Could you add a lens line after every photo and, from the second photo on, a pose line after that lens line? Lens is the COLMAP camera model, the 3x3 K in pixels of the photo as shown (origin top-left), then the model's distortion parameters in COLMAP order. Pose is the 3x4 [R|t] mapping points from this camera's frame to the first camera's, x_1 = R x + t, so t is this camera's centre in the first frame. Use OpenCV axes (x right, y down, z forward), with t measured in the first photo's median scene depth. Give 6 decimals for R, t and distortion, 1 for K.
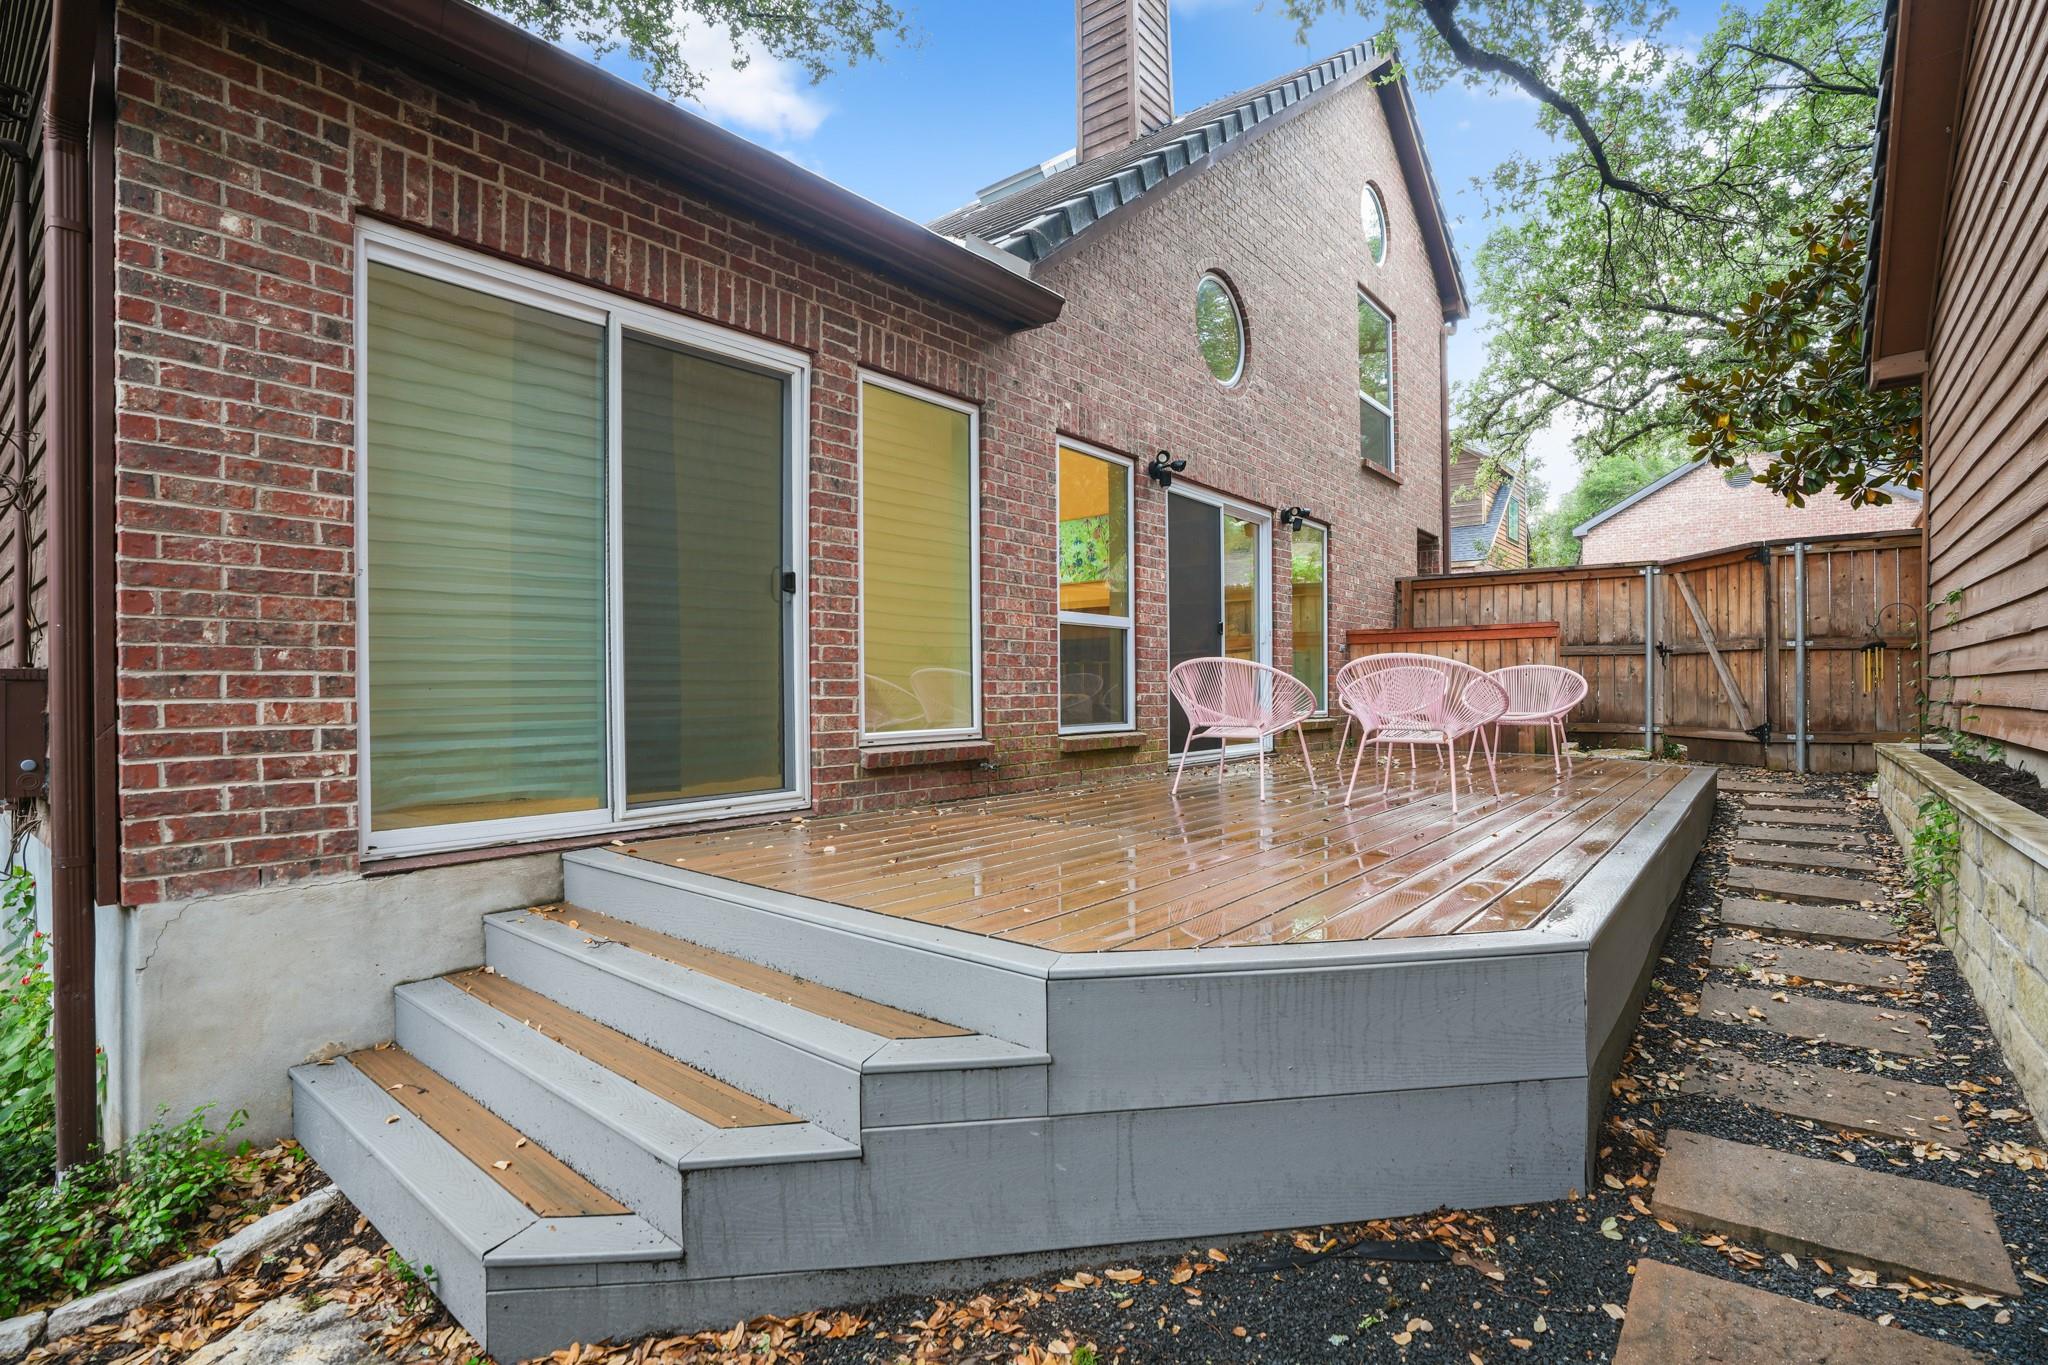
lens RADIAL K [[941.3, 0, 1029.6], [0, 941.3, 690.2], [0, 0, 1]] dist [-0.037312, 0.000552]
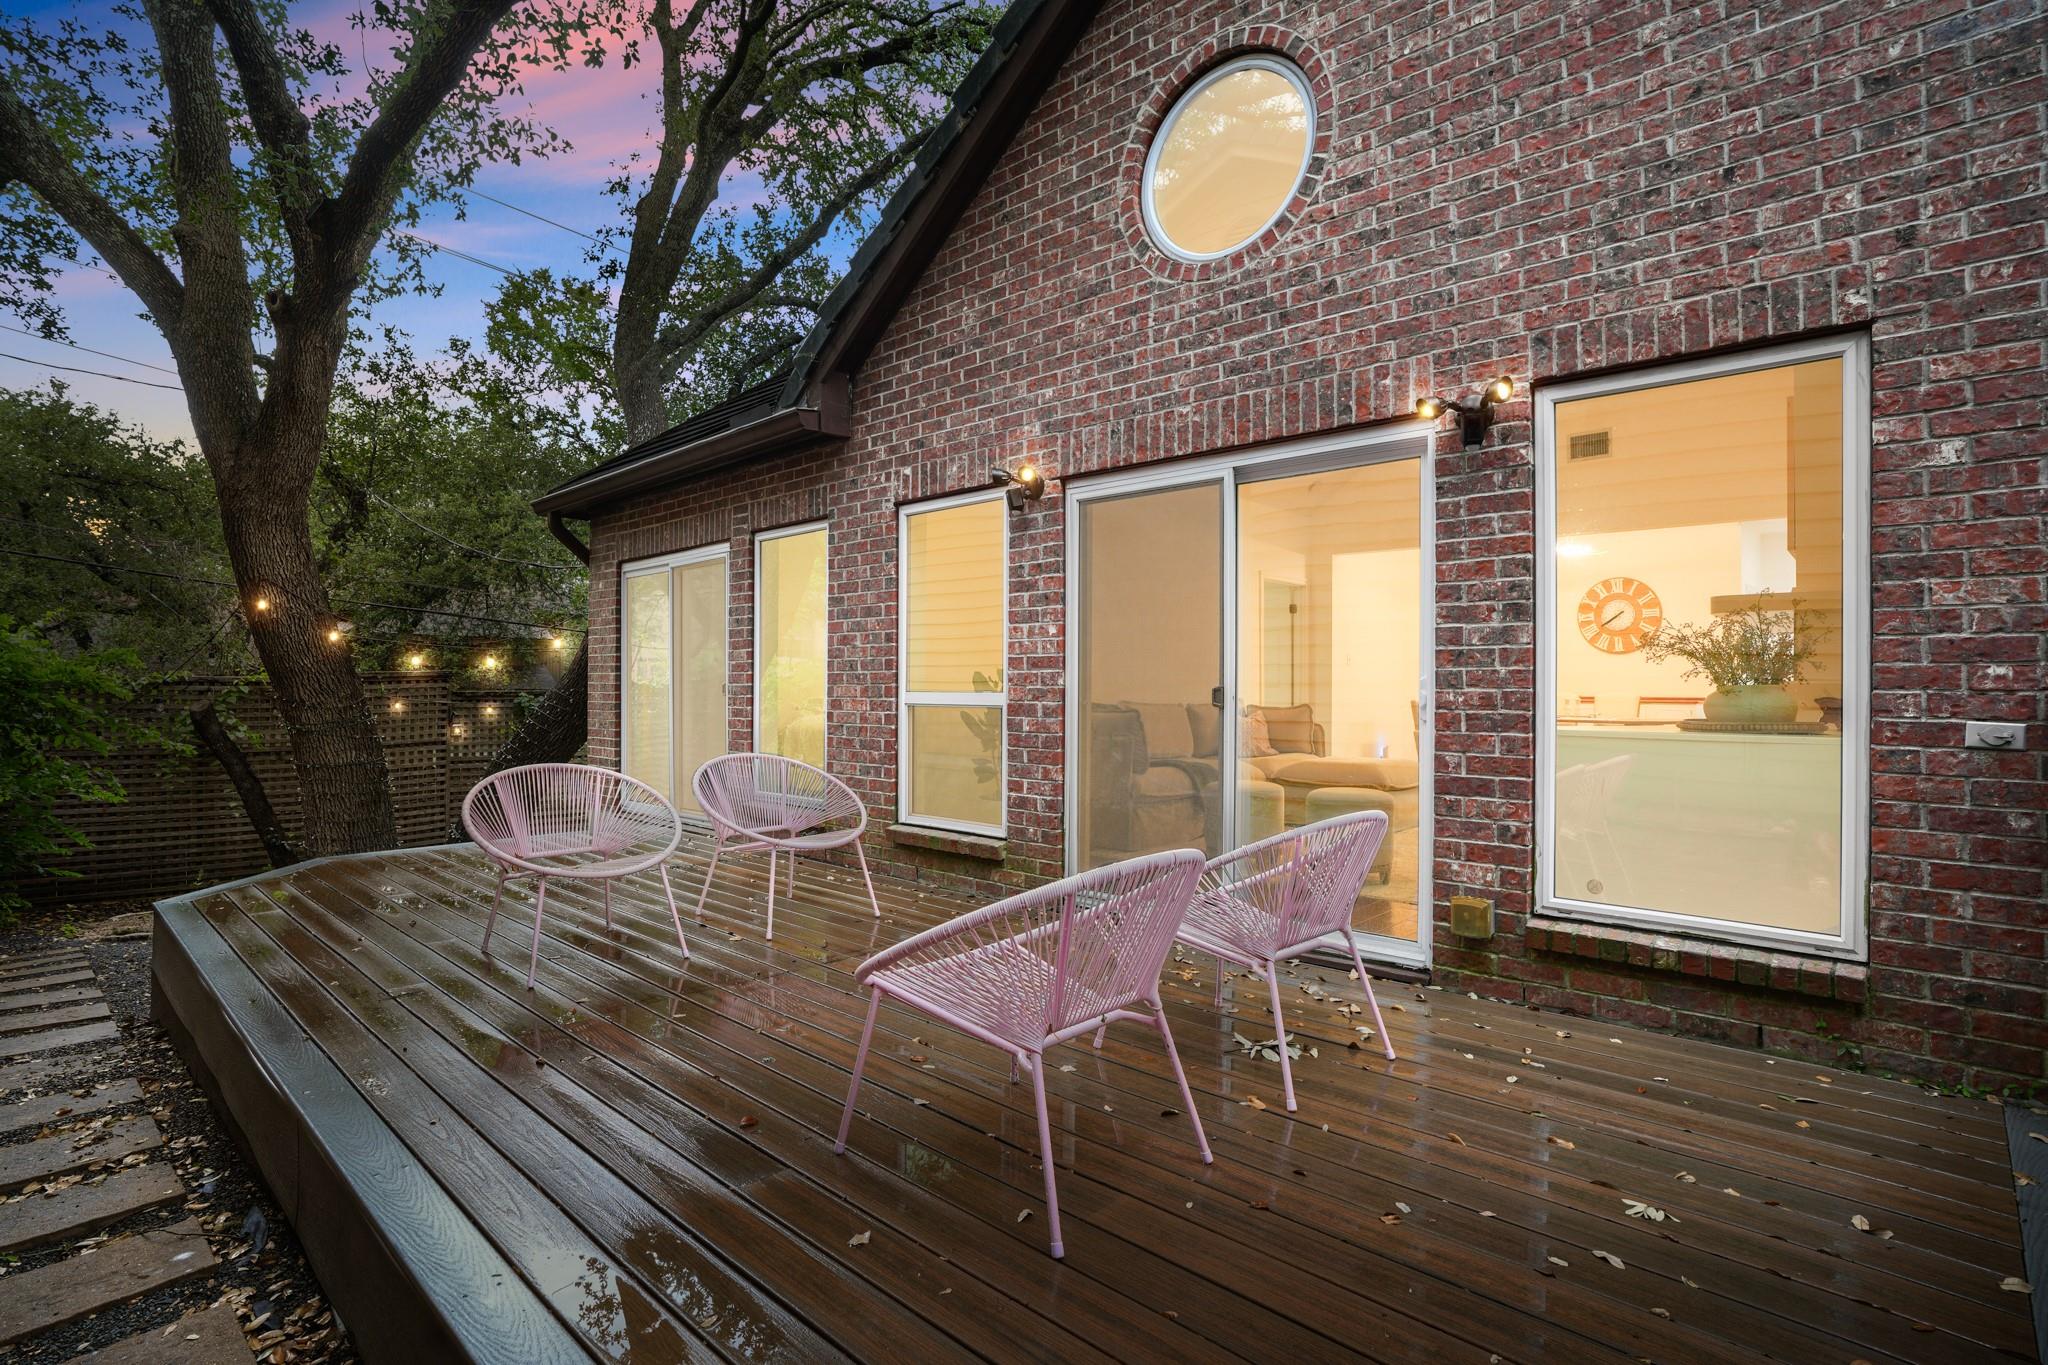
lens RADIAL K [[955.6, 0, 1099.9], [0, 955.6, 686.2], [0, 0, 1]] dist [-0.001705, -0.000117]
pose [[-0.017424, 0.005111, -0.999835, 0.884501], [-0.007682, 0.999957, 0.005246, -0.086849], [0.999819, 0.007772, -0.017384, 1.083483]]
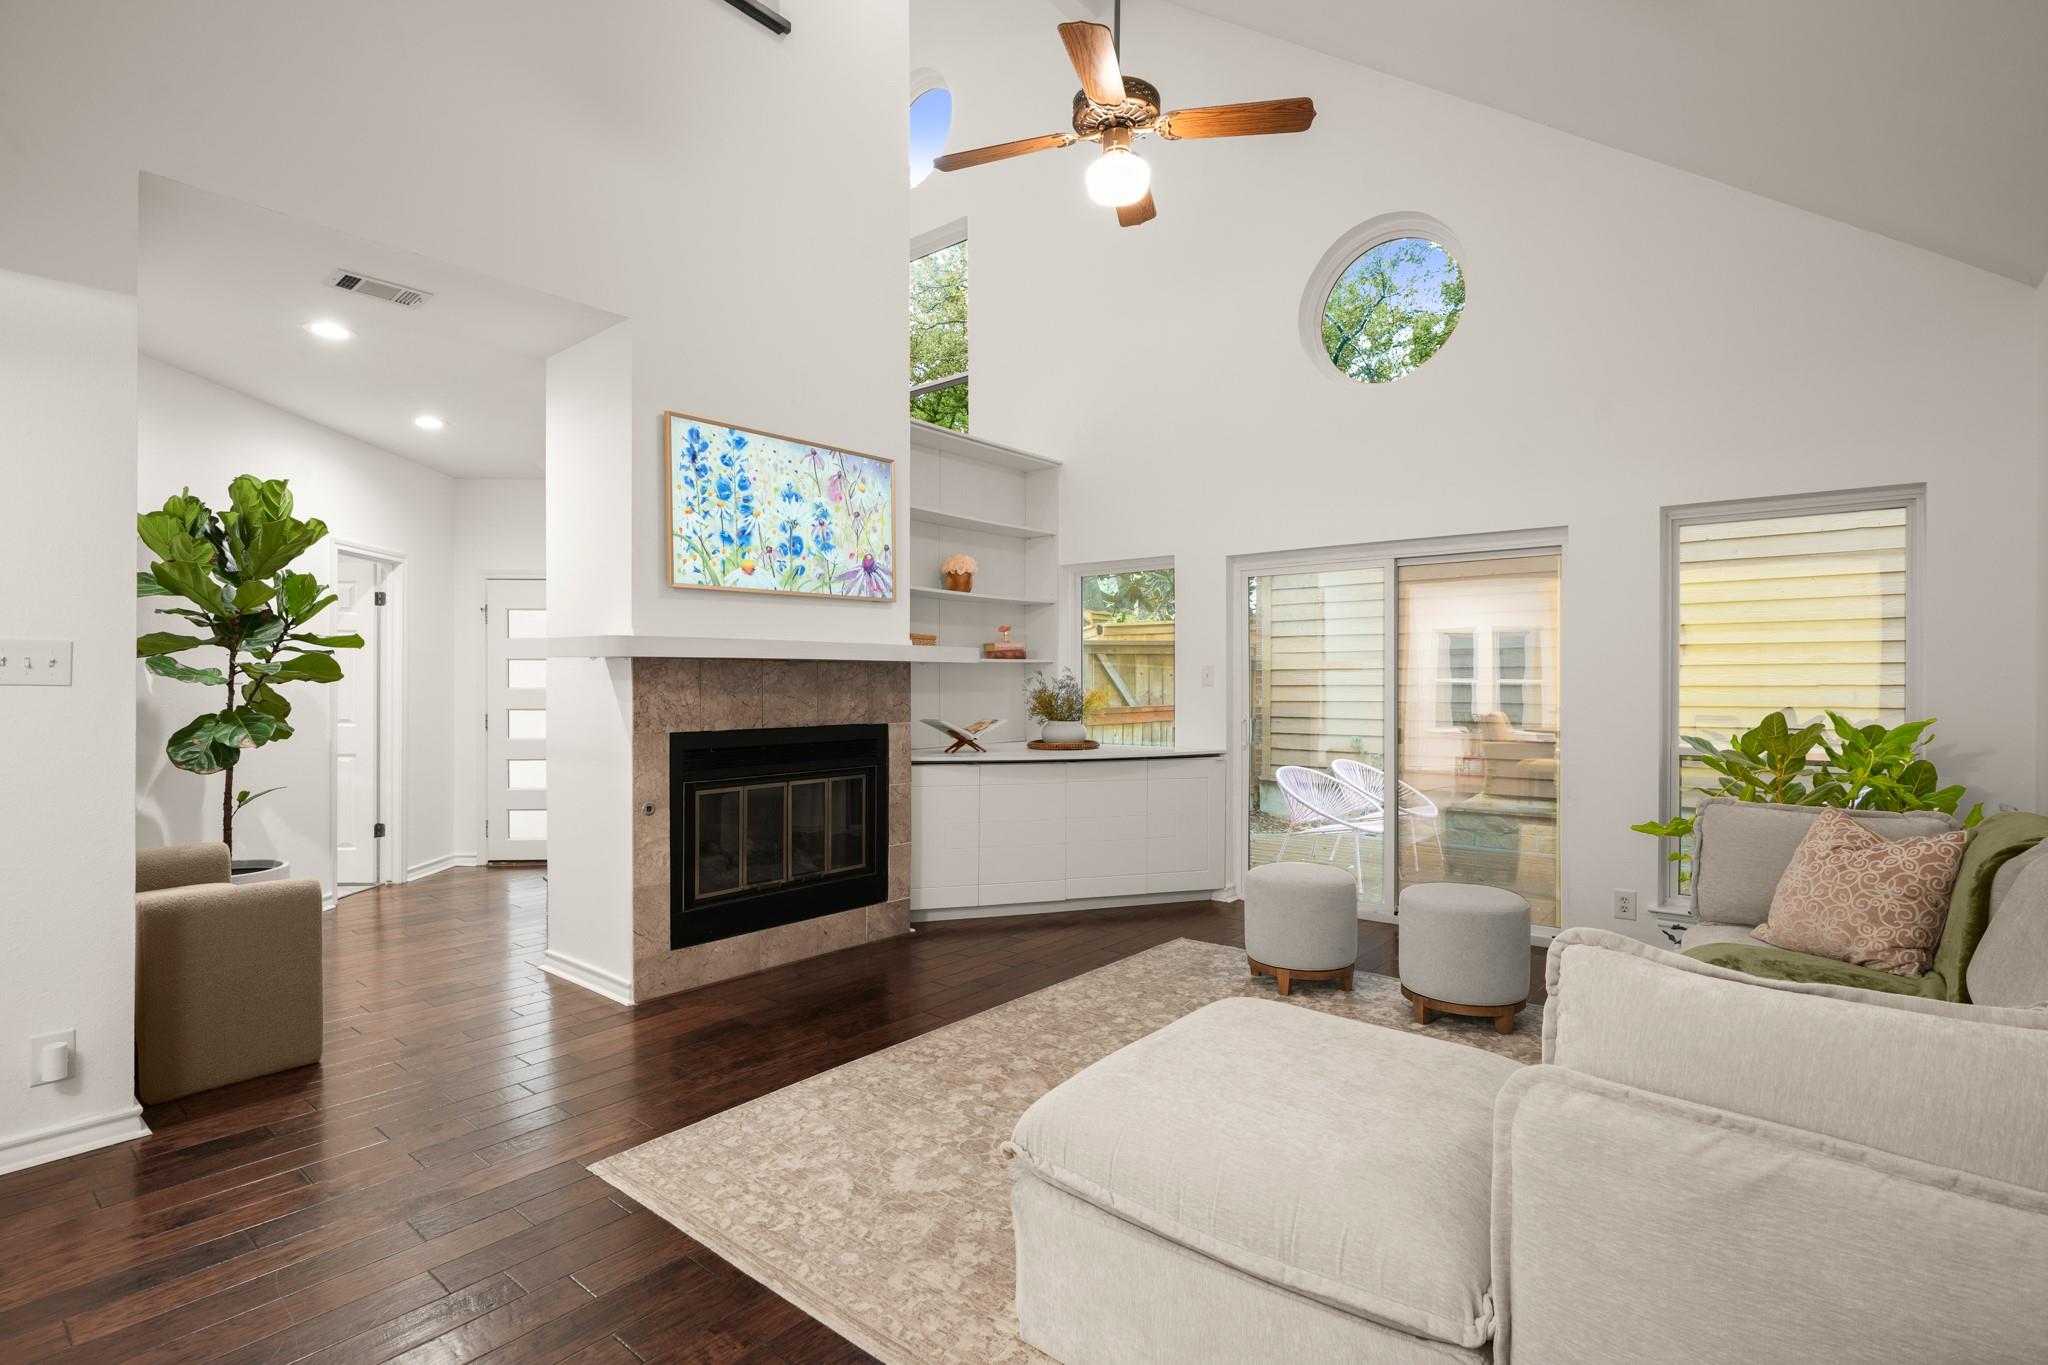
lens RADIAL K [[1002.0, 0, 1018.2], [0, 1002.0, 688.7], [0, 0, 1]] dist [-0.011445, -0.000416]
pose [[0.015657, 0.000232, 0.999877, -0.647631], [0.002474, 0.999997, -0.000270, -0.117811], [-0.999874, 0.002478, 0.015657, 1.470077]]
